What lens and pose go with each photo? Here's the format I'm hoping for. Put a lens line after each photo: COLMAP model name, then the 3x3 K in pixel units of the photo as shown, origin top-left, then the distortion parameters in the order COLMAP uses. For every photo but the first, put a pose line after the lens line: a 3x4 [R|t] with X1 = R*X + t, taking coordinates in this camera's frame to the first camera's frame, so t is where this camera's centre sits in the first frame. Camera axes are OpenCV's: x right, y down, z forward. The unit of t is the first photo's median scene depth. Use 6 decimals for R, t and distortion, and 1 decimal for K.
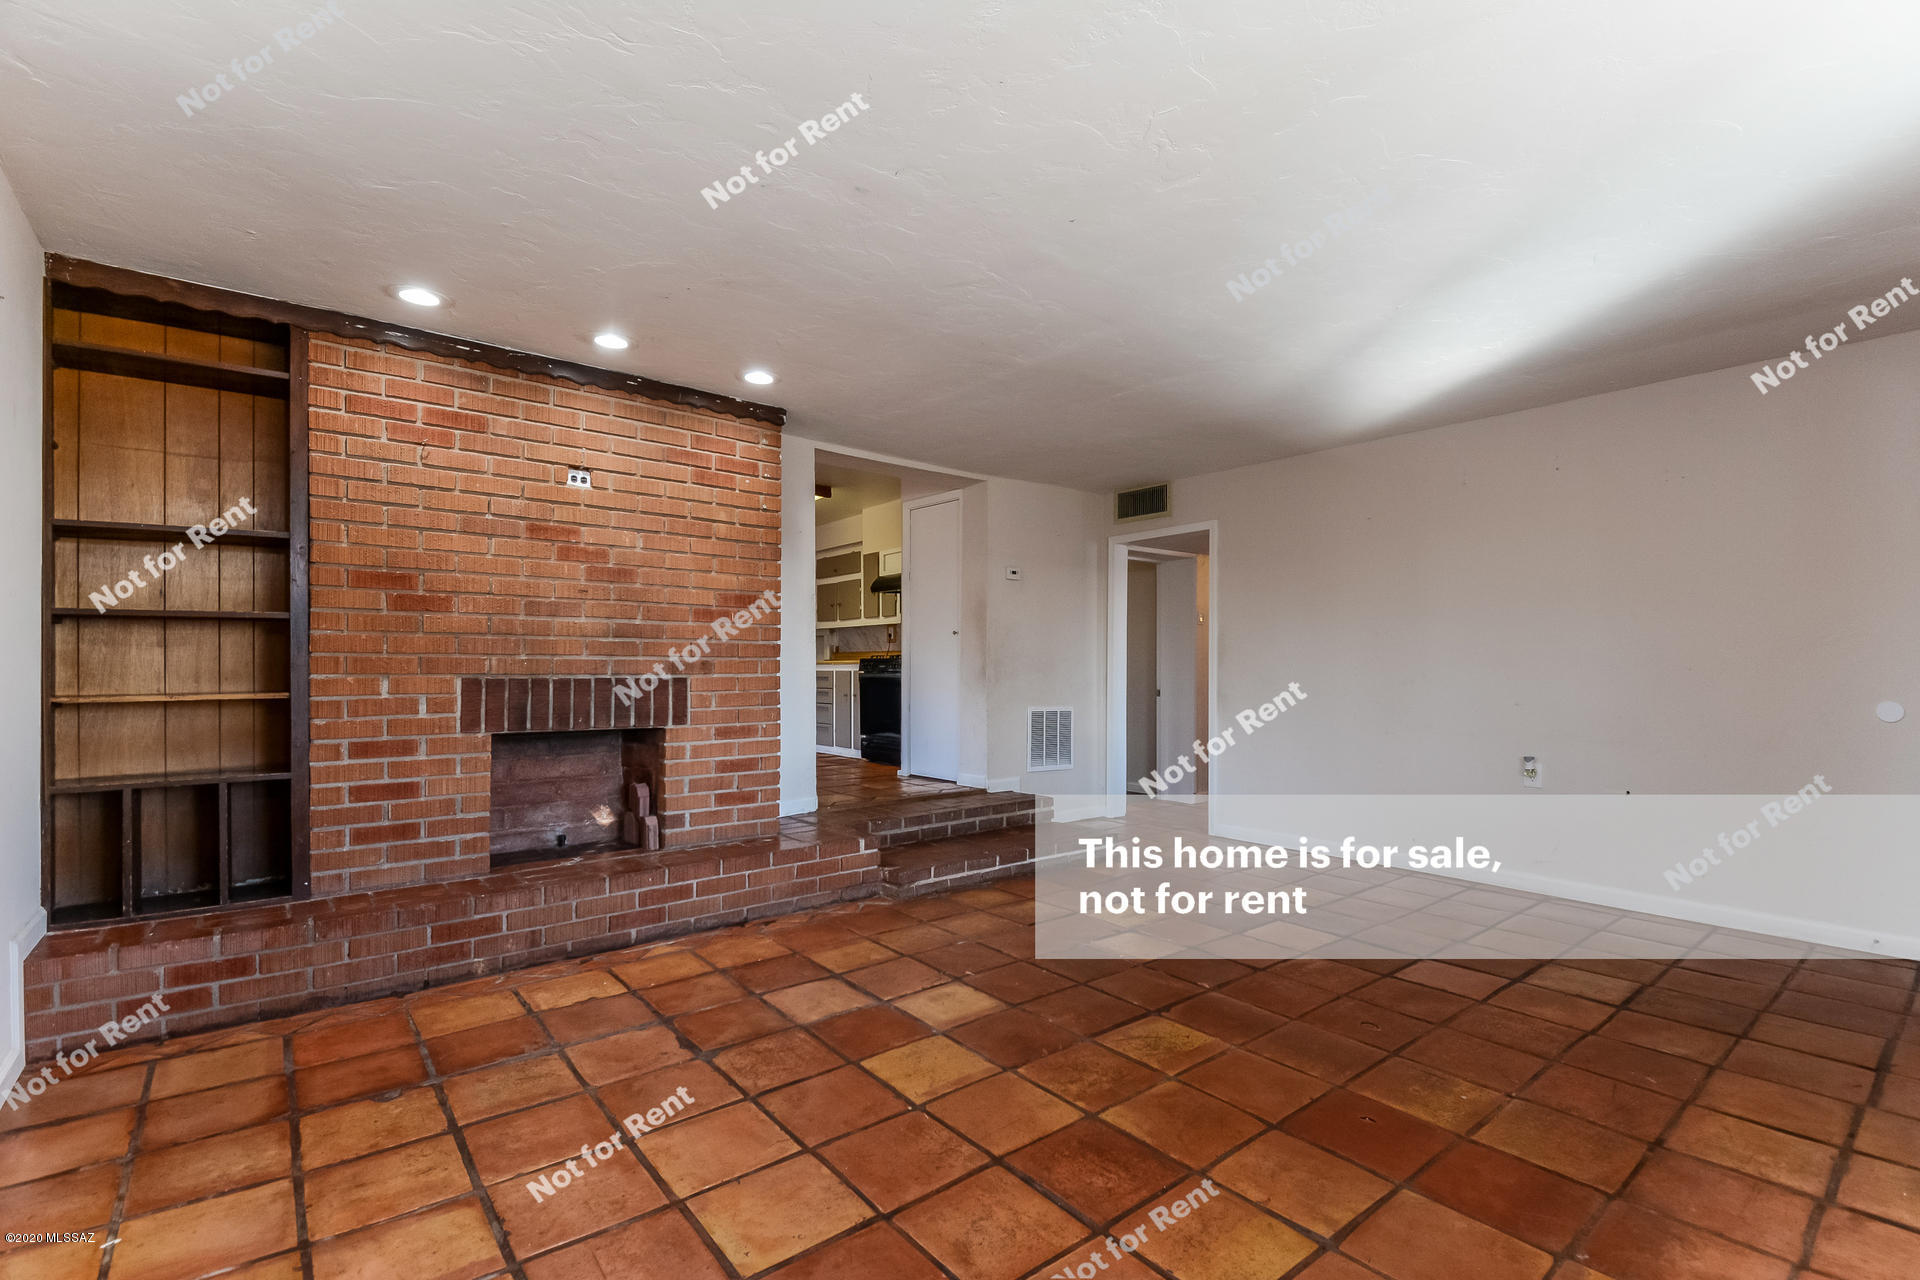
lens RADIAL K [[853.8, 0, 960.2], [0, 853.8, 658.3], [0, 0, 1]] dist [0.033664, -0.020866]
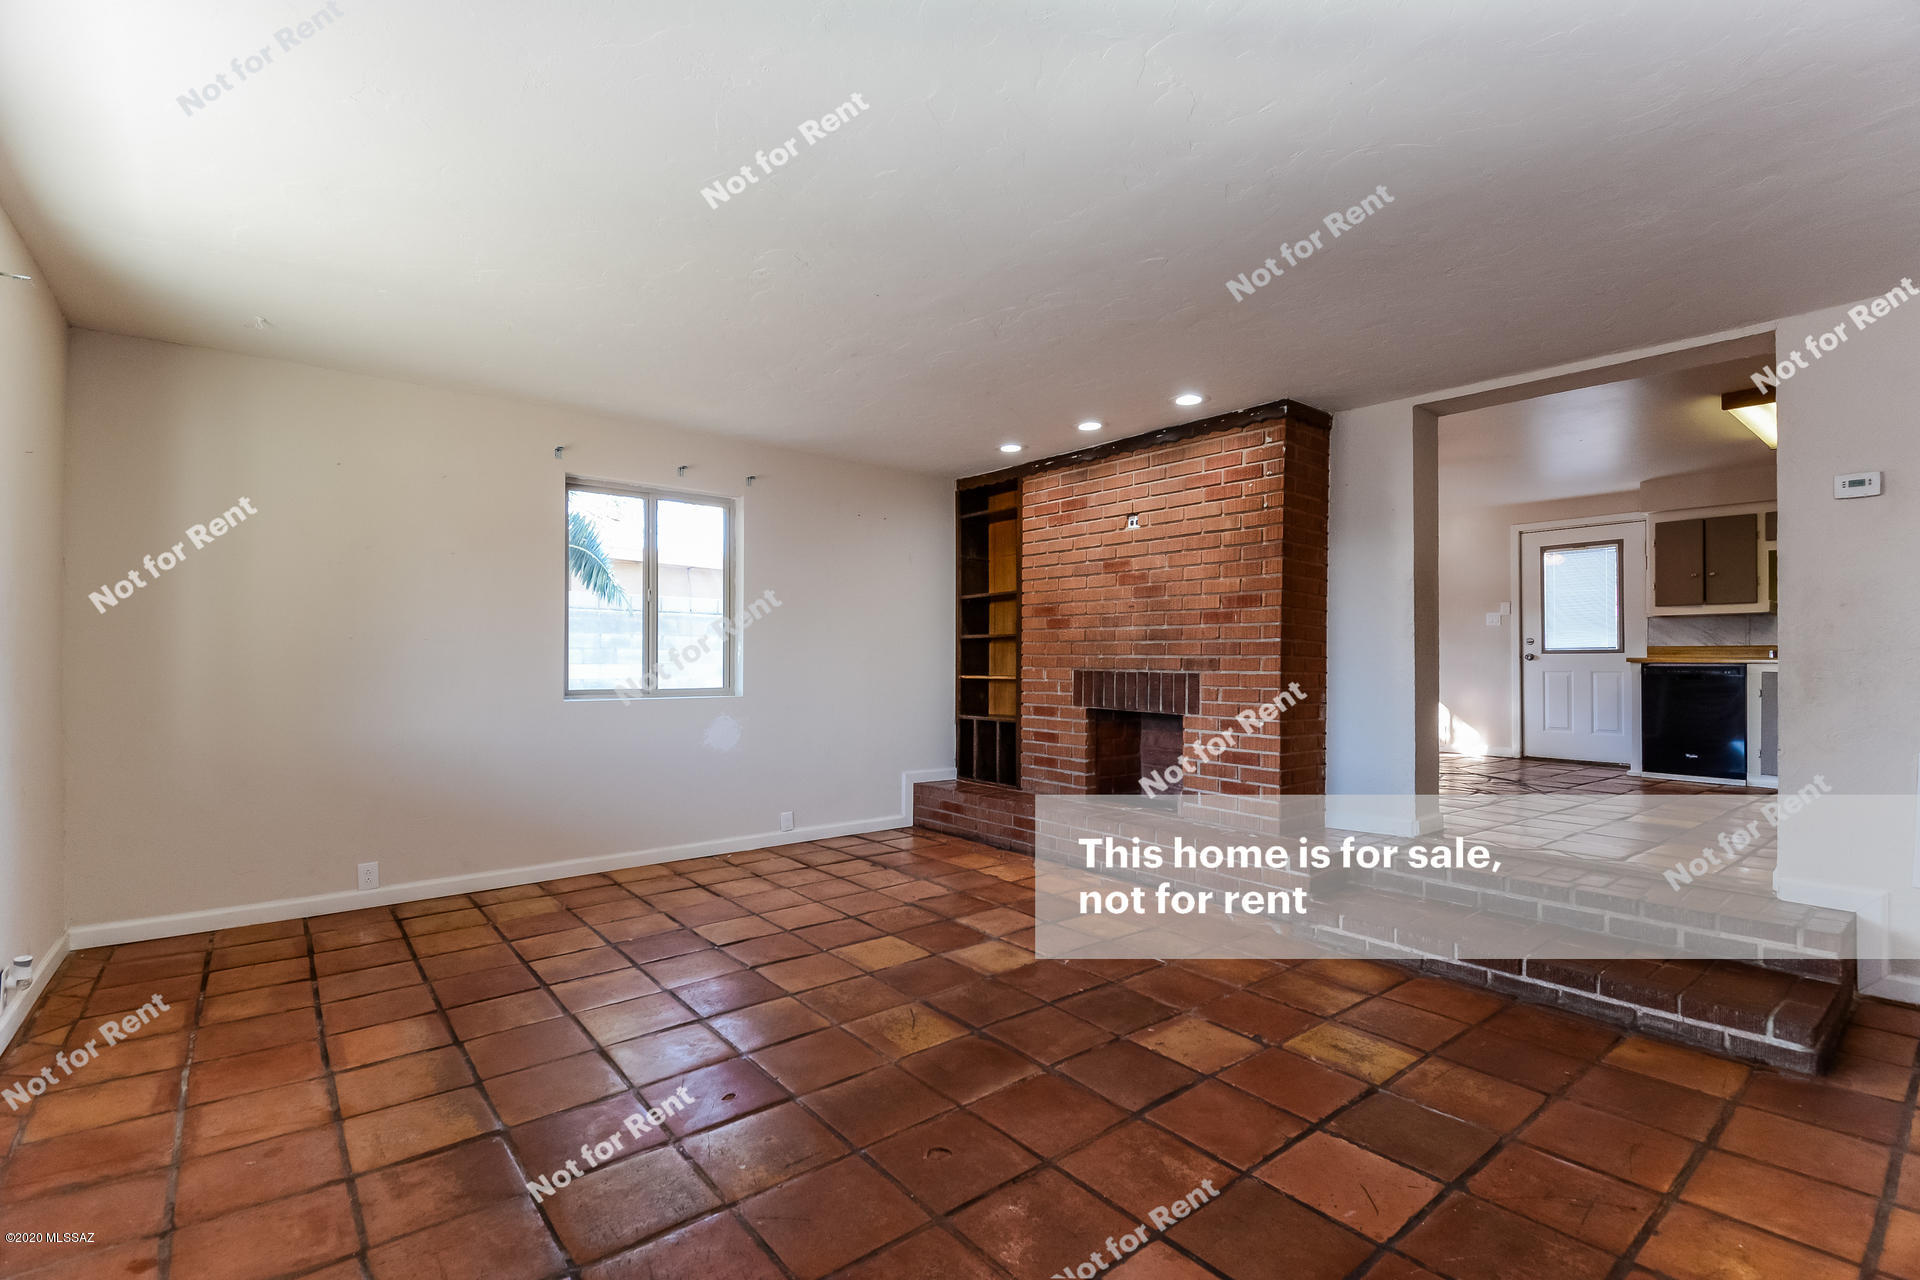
lens RADIAL K [[849.8, 0, 972.2], [0, 849.8, 647.5], [0, 0, 1]] dist [0.019980, -0.021263]
pose [[0.016275, -0.013801, -0.999772, 0.934023], [0.005818, 0.999889, -0.013708, 0.001856], [0.999851, -0.005594, 0.016353, 0.783758]]
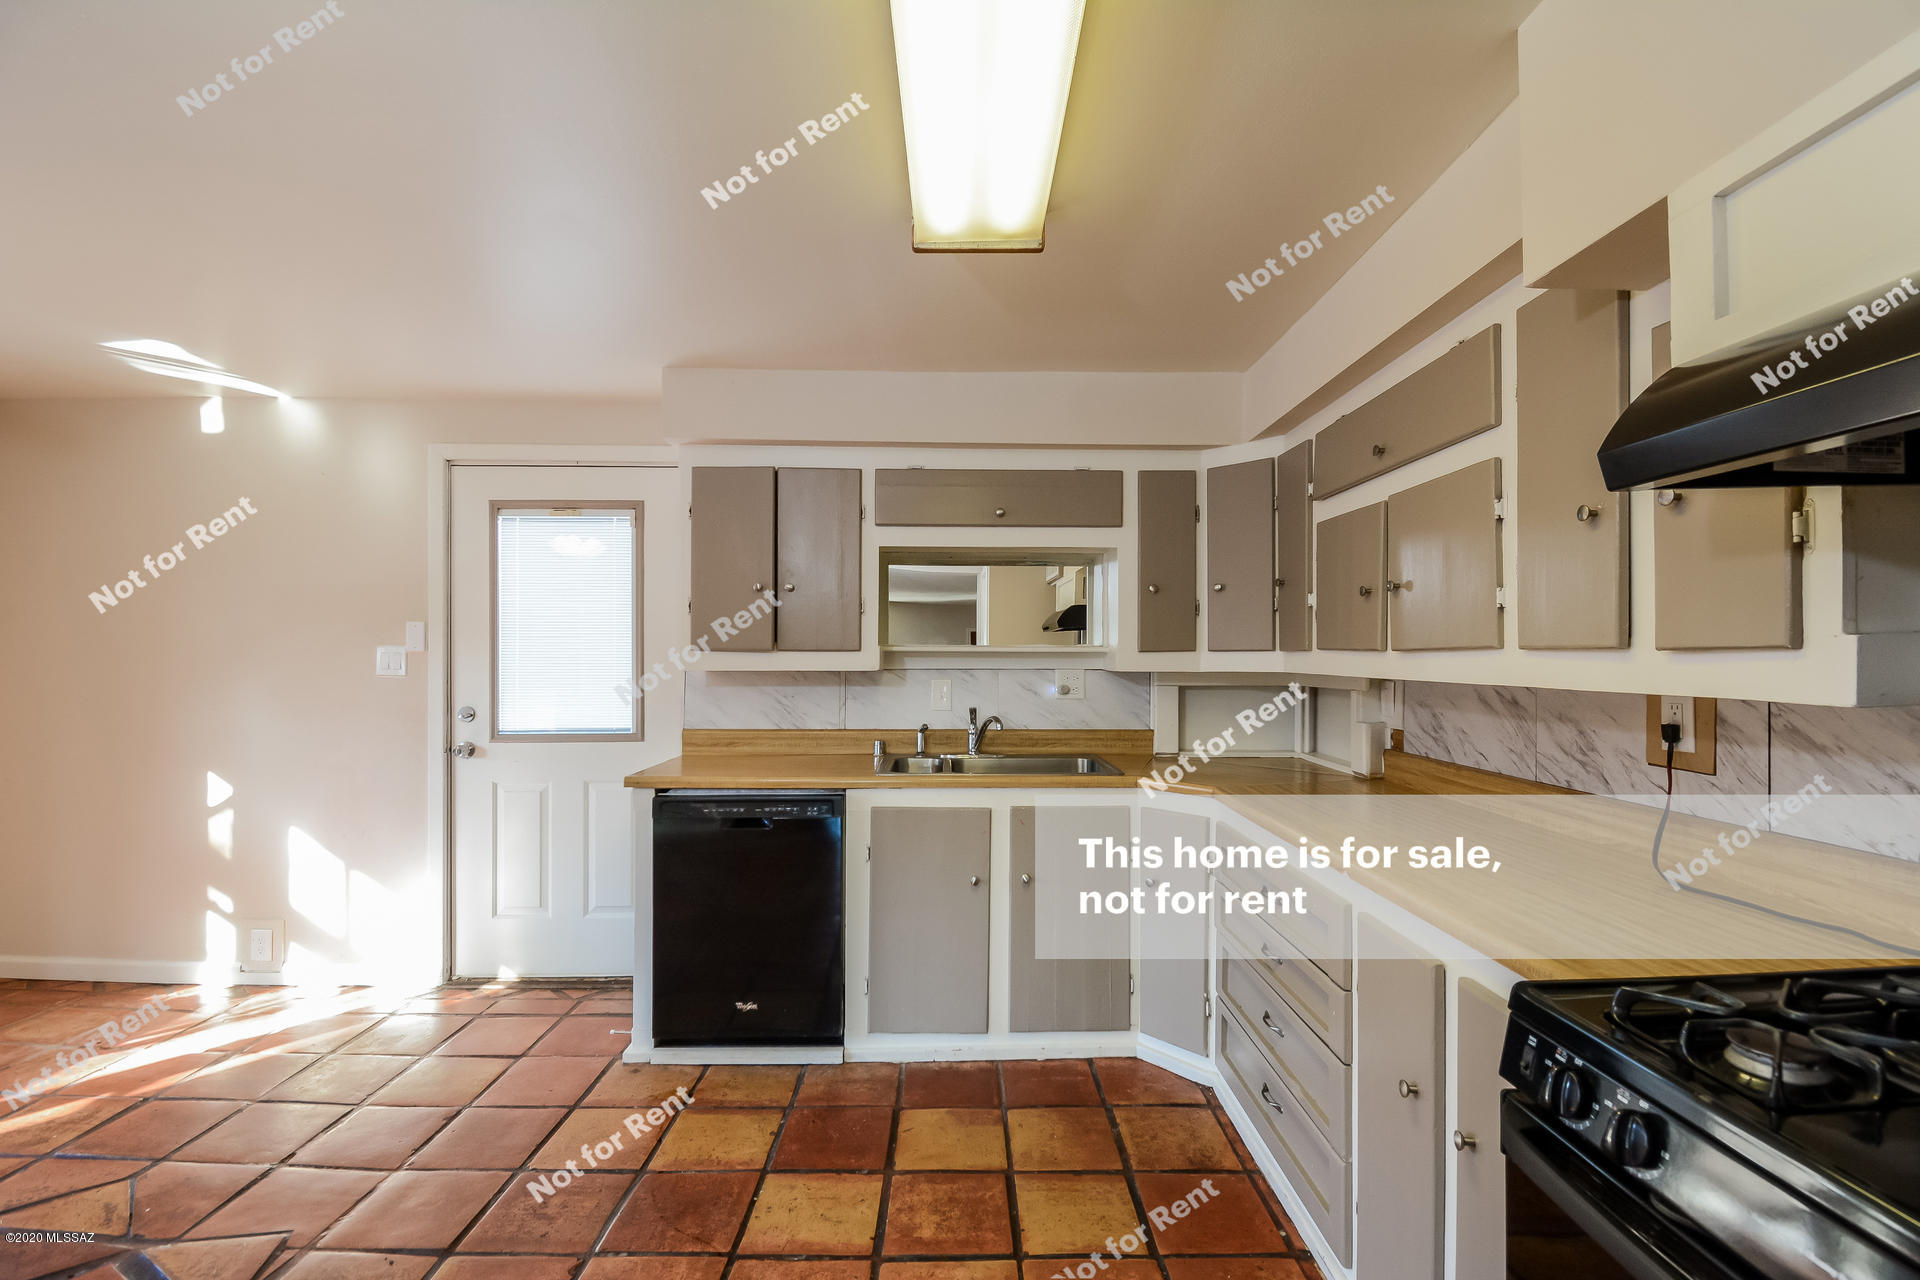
lens RADIAL K [[849.8, 0, 972.2], [0, 849.8, 647.5], [0, 0, 1]] dist [0.019980, -0.021263]
pose [[0.797202, 0.001804, -0.603711, -0.229635], [0.000288, 0.999994, 0.003369, -0.116515], [0.603713, -0.002860, 0.797196, 1.855257]]
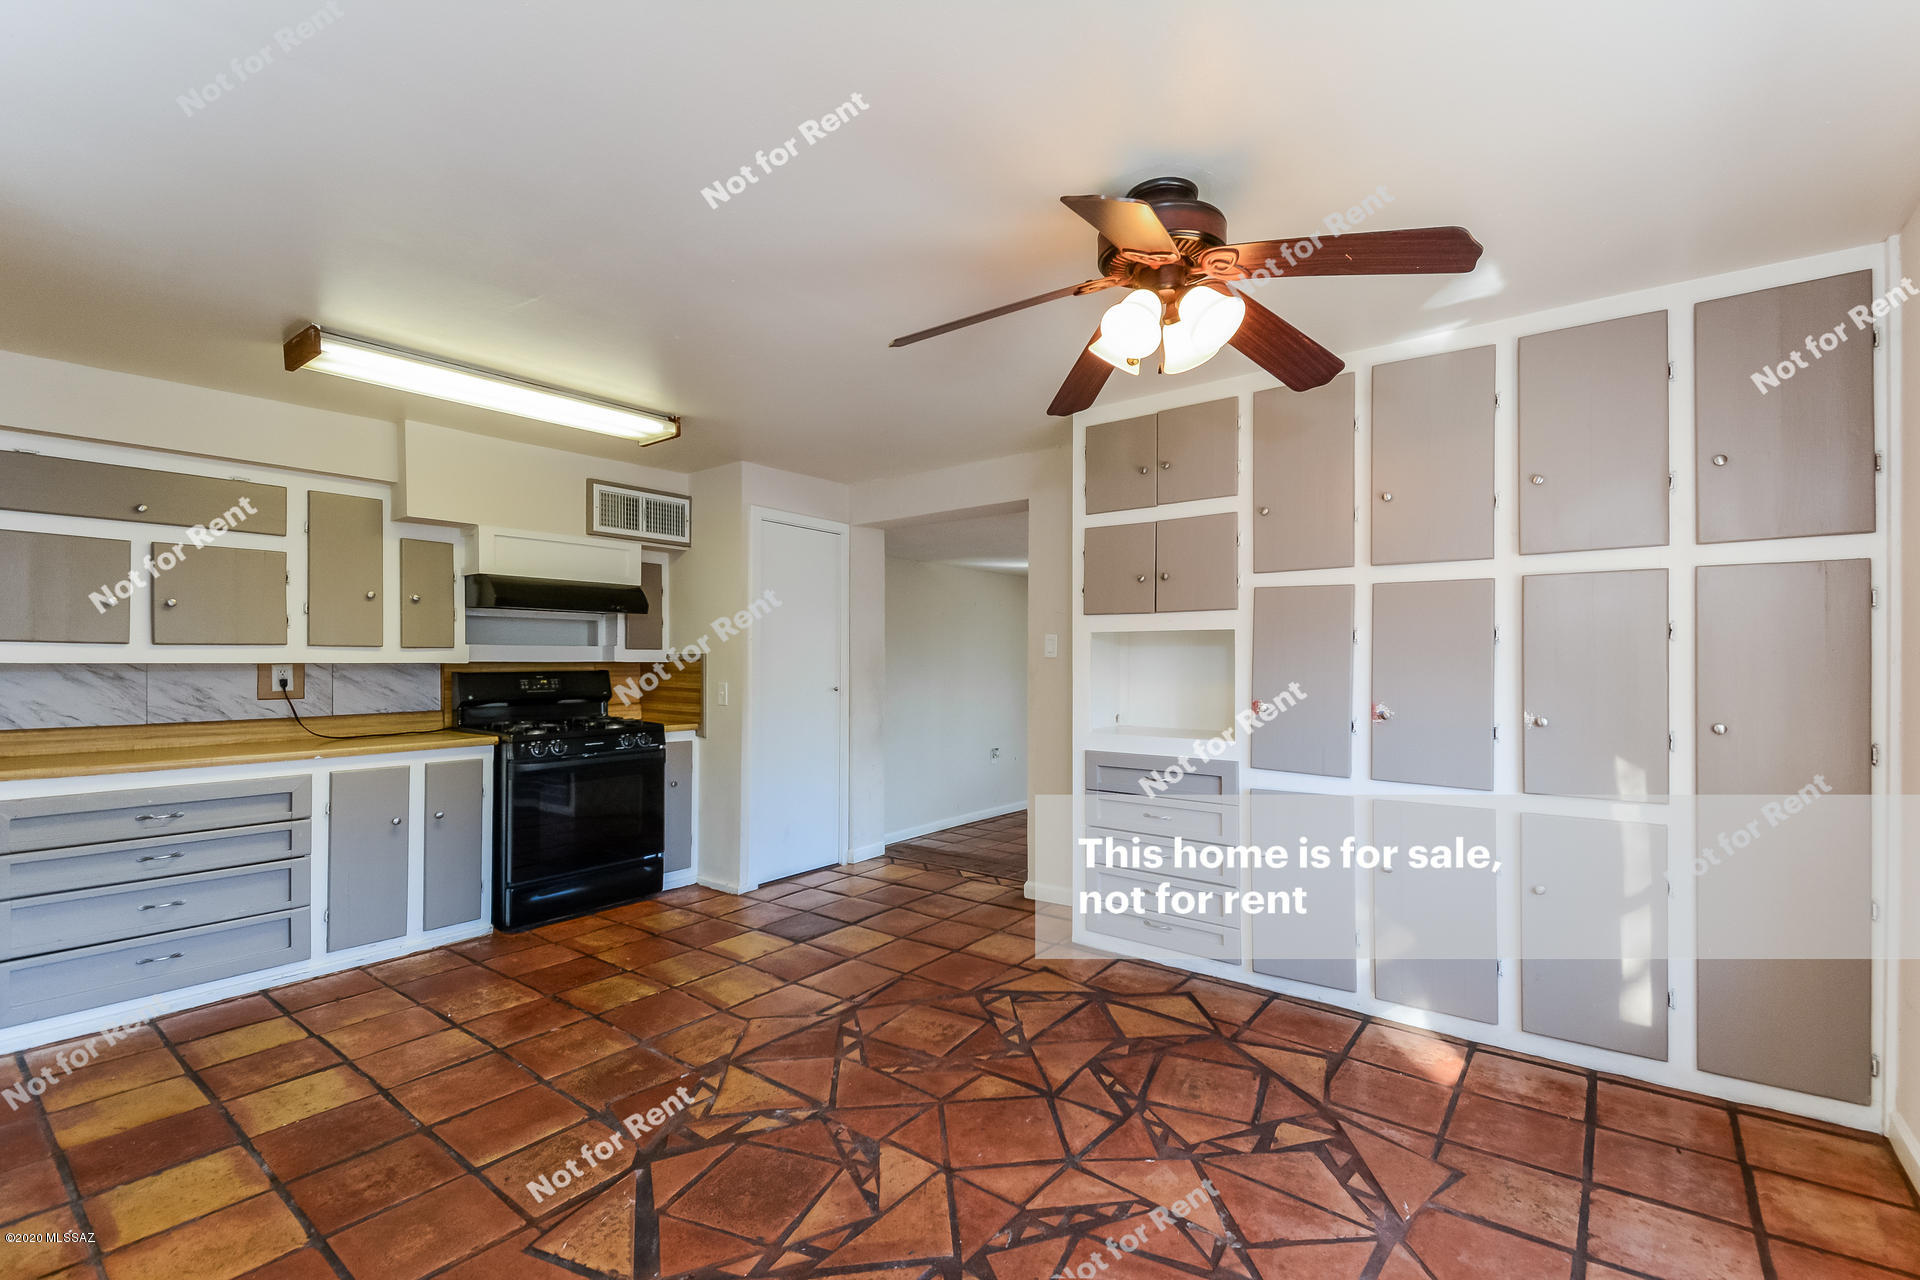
lens RADIAL K [[859.2, 0, 979.9], [0, 859.2, 659.4], [0, 0, 1]] dist [0.021204, -0.008320]
pose [[-0.252006, 0.006398, 0.967704, -1.514217], [-0.008030, 0.999930, -0.008702, -0.094106], [-0.967692, -0.009964, -0.251937, 1.892214]]
